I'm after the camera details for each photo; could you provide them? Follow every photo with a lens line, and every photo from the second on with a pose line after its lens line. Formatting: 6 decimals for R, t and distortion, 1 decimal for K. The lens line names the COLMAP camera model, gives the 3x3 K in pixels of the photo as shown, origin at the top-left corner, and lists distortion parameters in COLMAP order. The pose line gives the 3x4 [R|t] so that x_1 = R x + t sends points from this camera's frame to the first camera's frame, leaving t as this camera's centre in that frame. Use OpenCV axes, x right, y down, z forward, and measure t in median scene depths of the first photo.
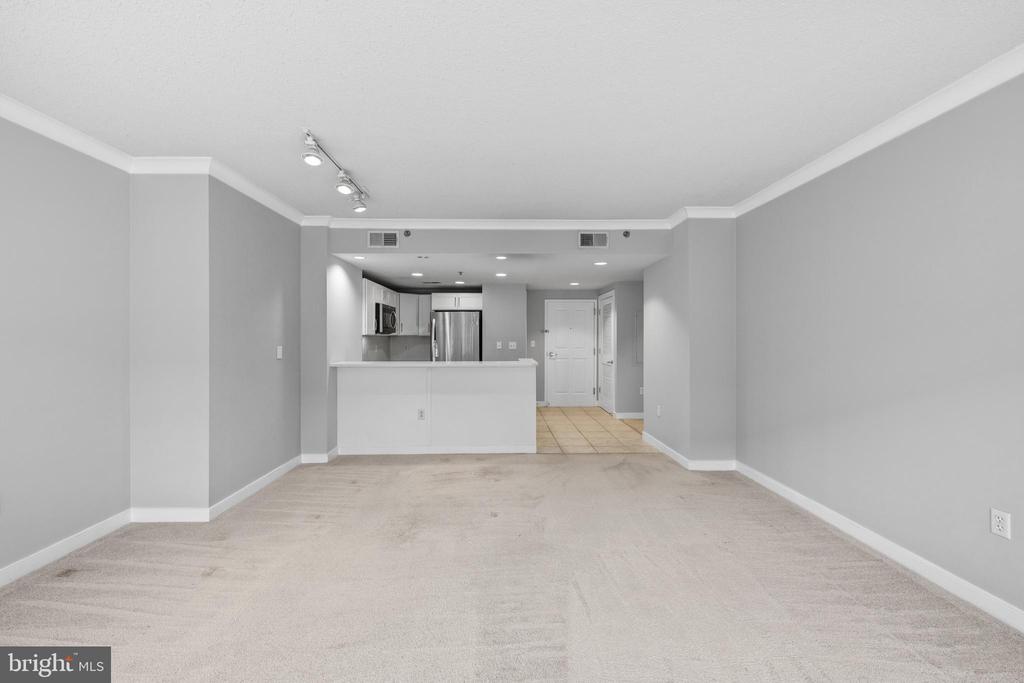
lens RADIAL K [[412.2, 0, 507.9], [0, 412.2, 338.1], [0, 0, 1]] dist [0.000442, 0.000317]
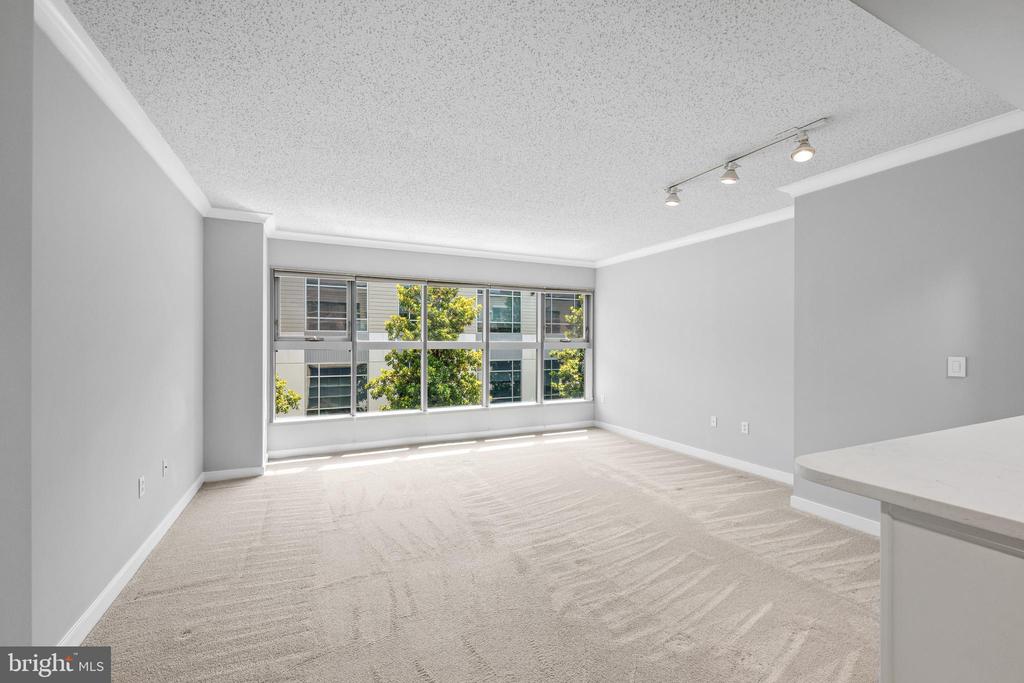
lens RADIAL K [[423.1, 0, 508.6], [0, 423.1, 345.2], [0, 0, 1]] dist [-0.001718, 0.001435]
pose [[-0.910707, -0.001278, -0.413051, 0.191797], [-0.004189, 0.999972, 0.006142, -0.000090], [0.413032, 0.007324, -0.910687, 0.746882]]
